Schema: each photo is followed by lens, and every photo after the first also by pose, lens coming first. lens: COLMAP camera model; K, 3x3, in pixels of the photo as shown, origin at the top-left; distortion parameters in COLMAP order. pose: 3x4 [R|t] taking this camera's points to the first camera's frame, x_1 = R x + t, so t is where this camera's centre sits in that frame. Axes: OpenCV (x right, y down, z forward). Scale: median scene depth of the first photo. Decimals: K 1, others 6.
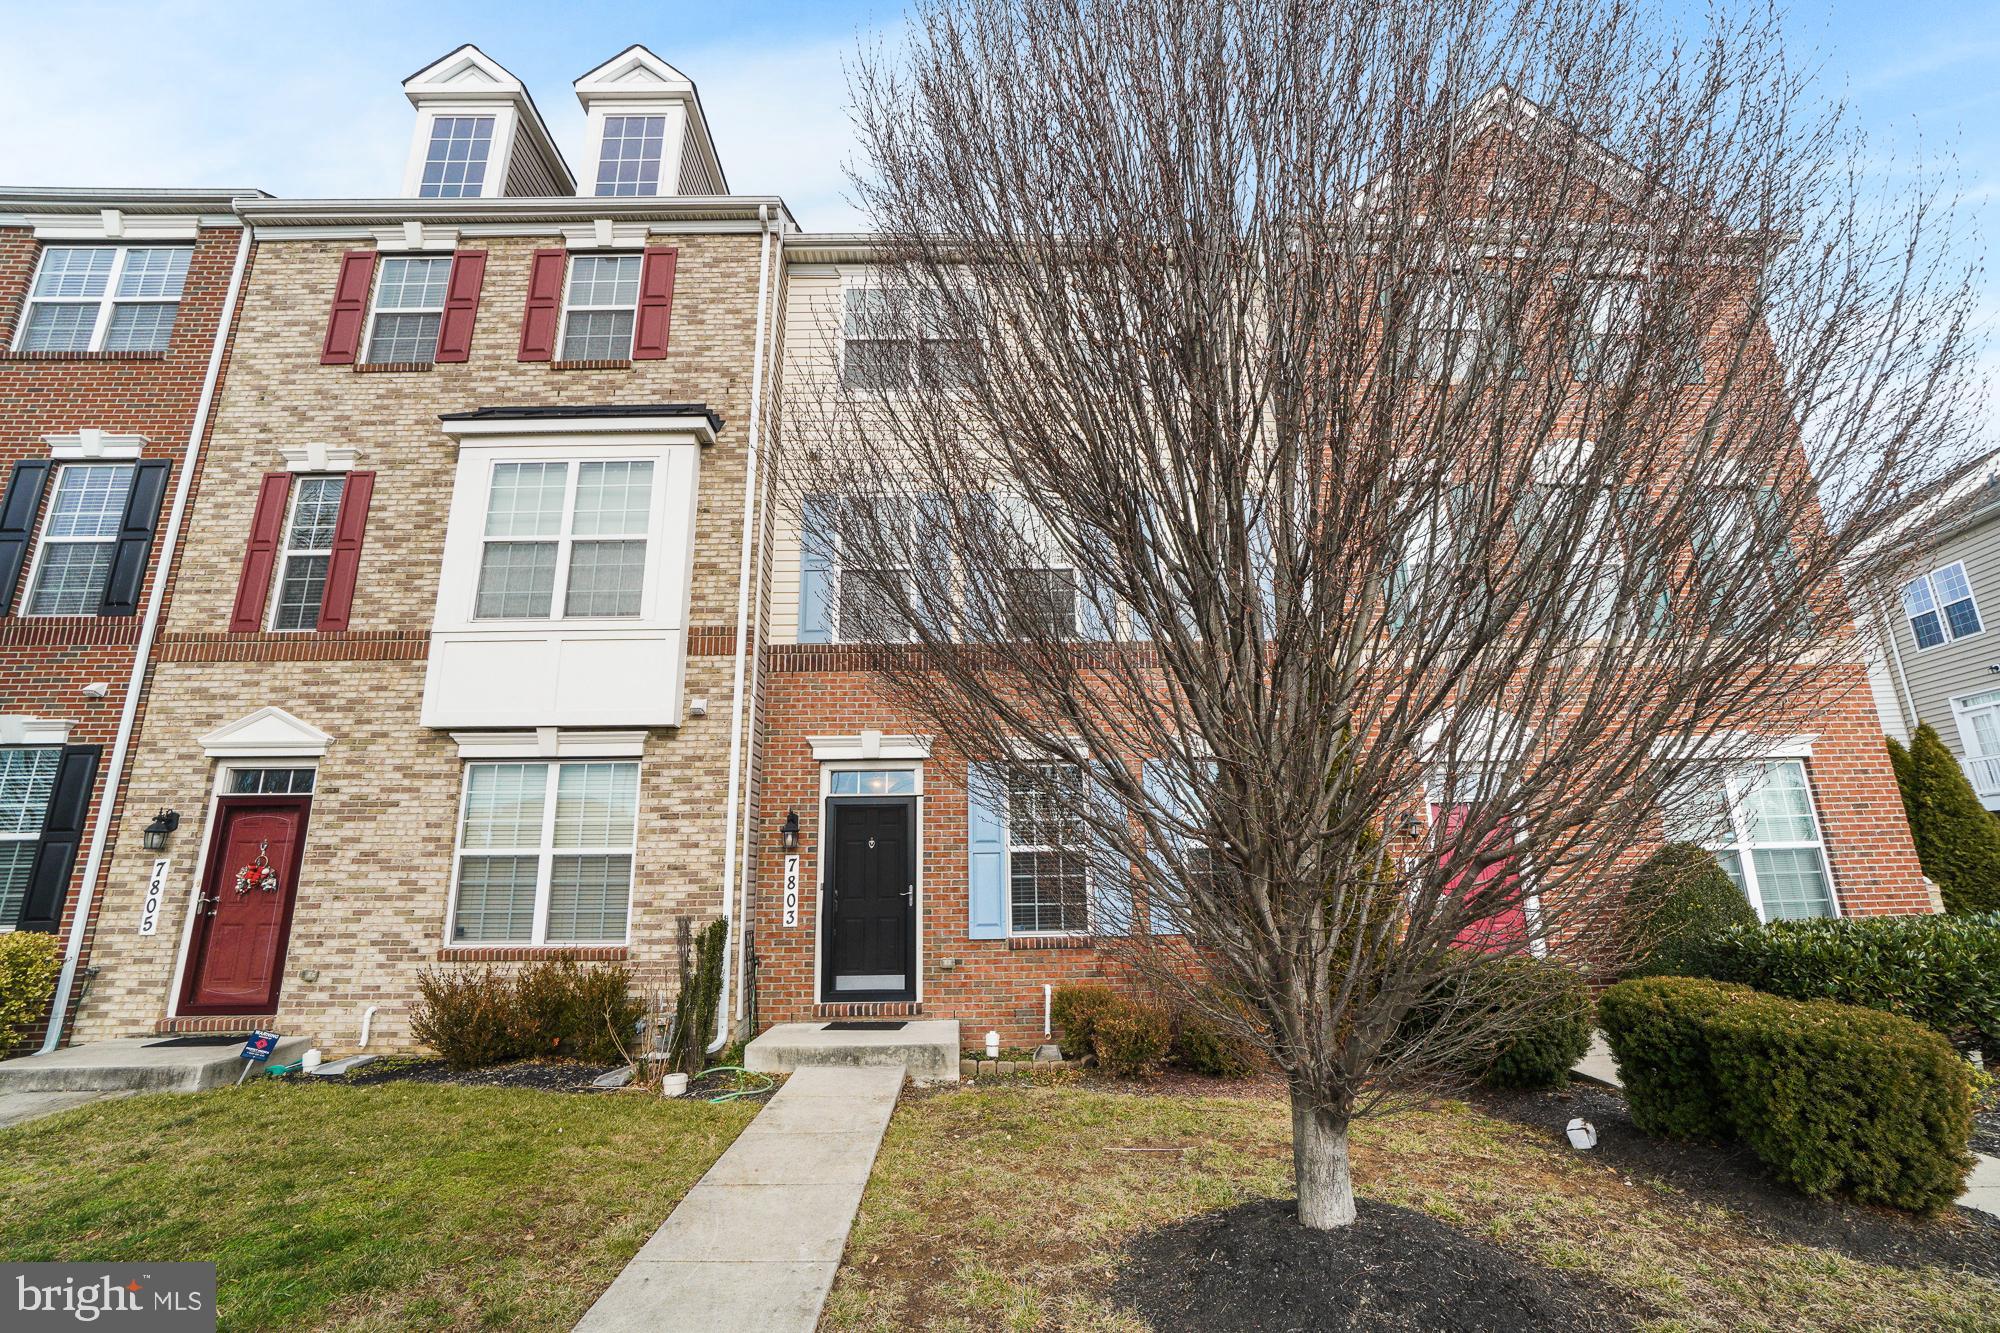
lens RADIAL K [[865.1, 0, 999.9], [0, 865.1, 635.3], [0, 0, 1]] dist [-0.051907, 0.019993]
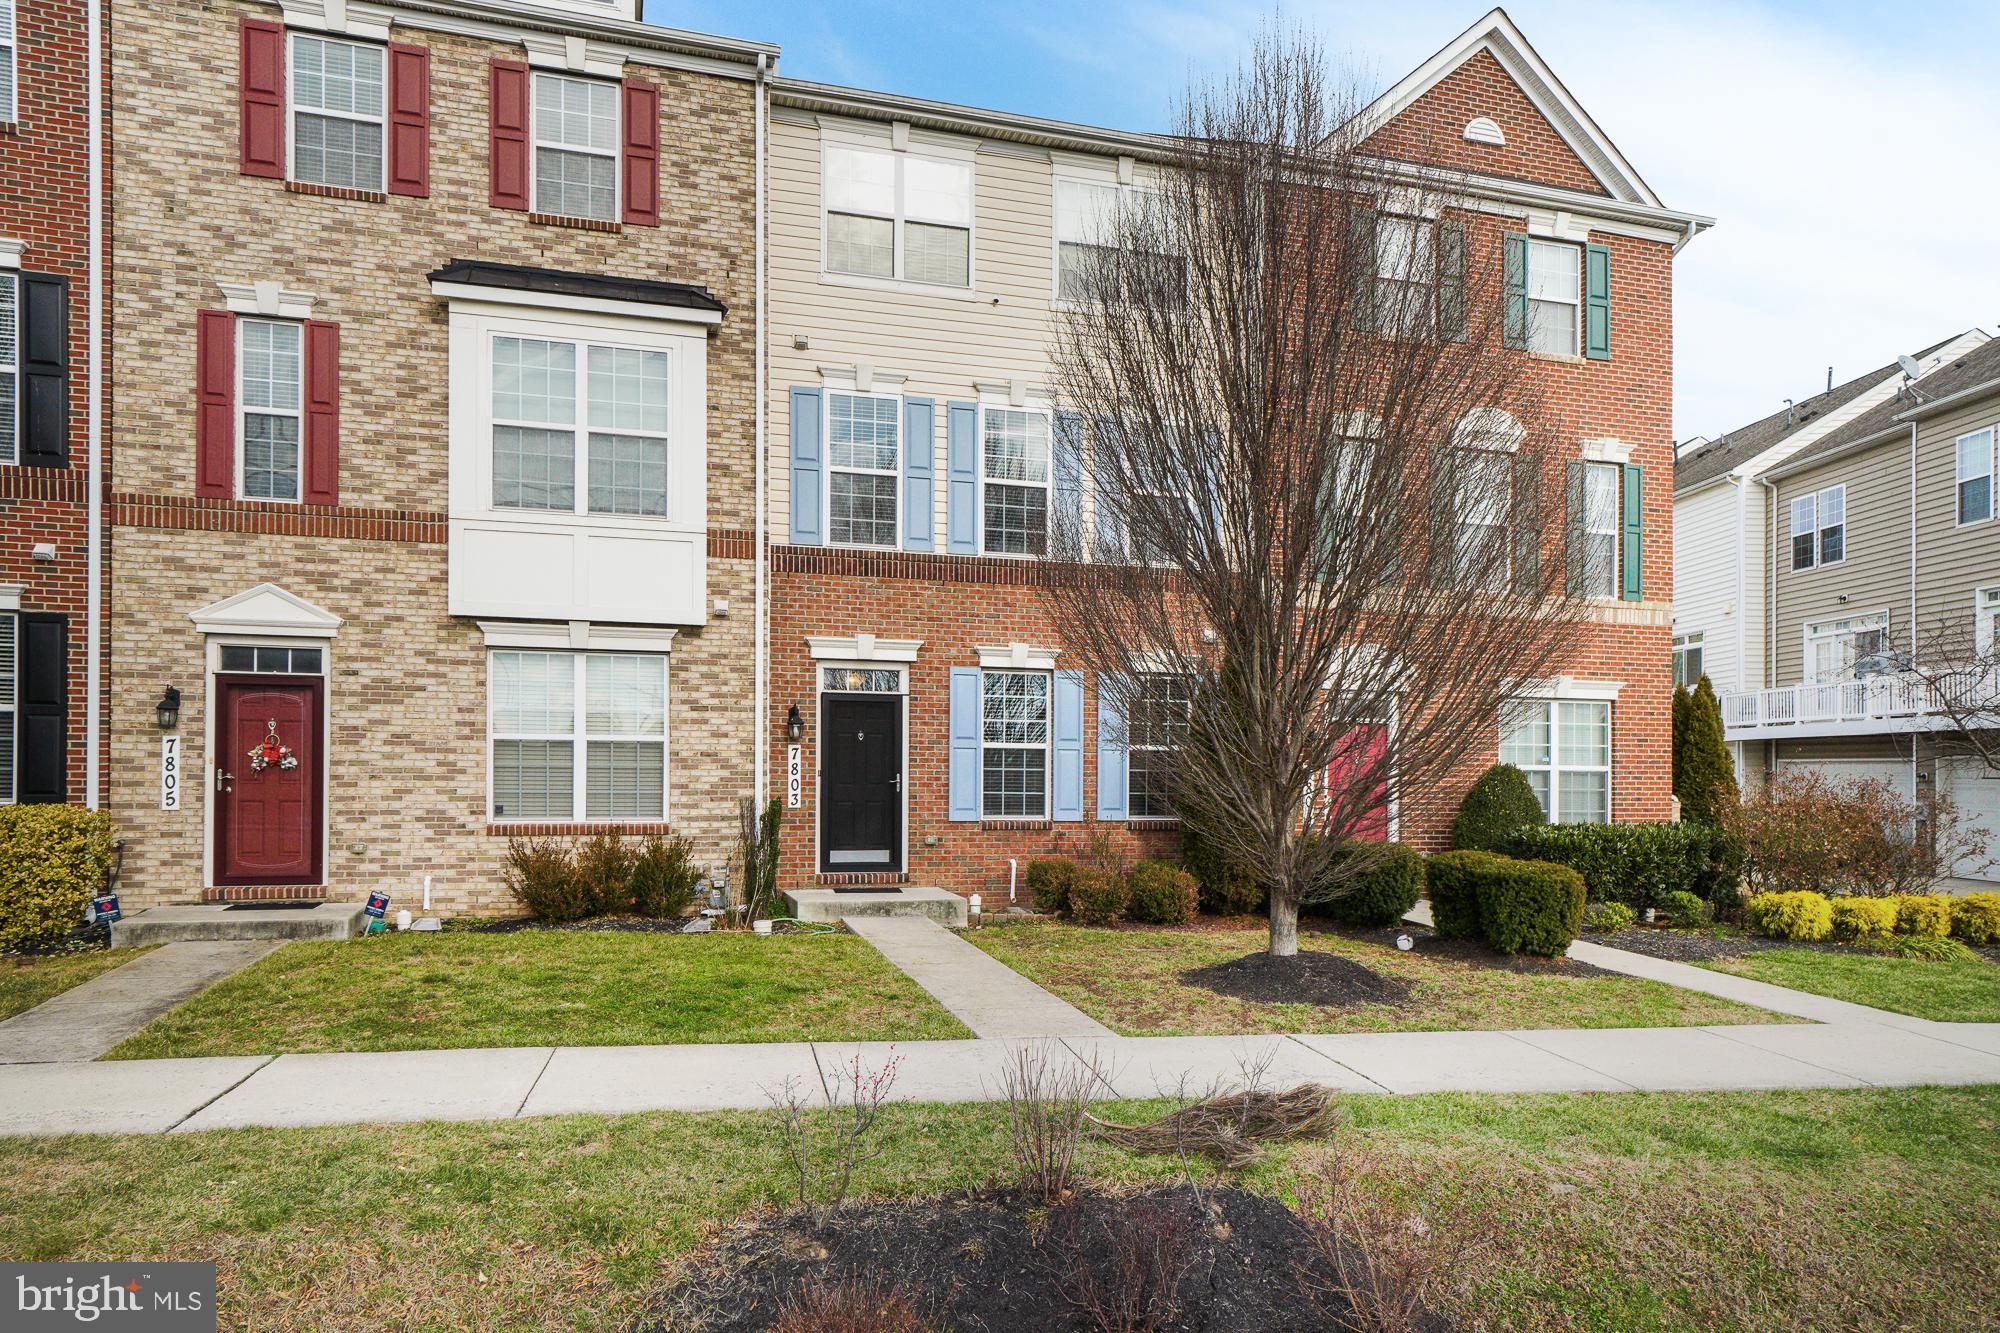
lens RADIAL K [[1279.0, 0, 1000.0], [0, 1279.0, 666.5], [0, 0, 1]] dist [0.025756, -0.000359]
pose [[0.963786, 0.049650, 0.262016, -0.425539], [-0.101437, 0.976916, 0.188003, -0.176235], [-0.246633, -0.207773, 0.946574, -0.591800]]
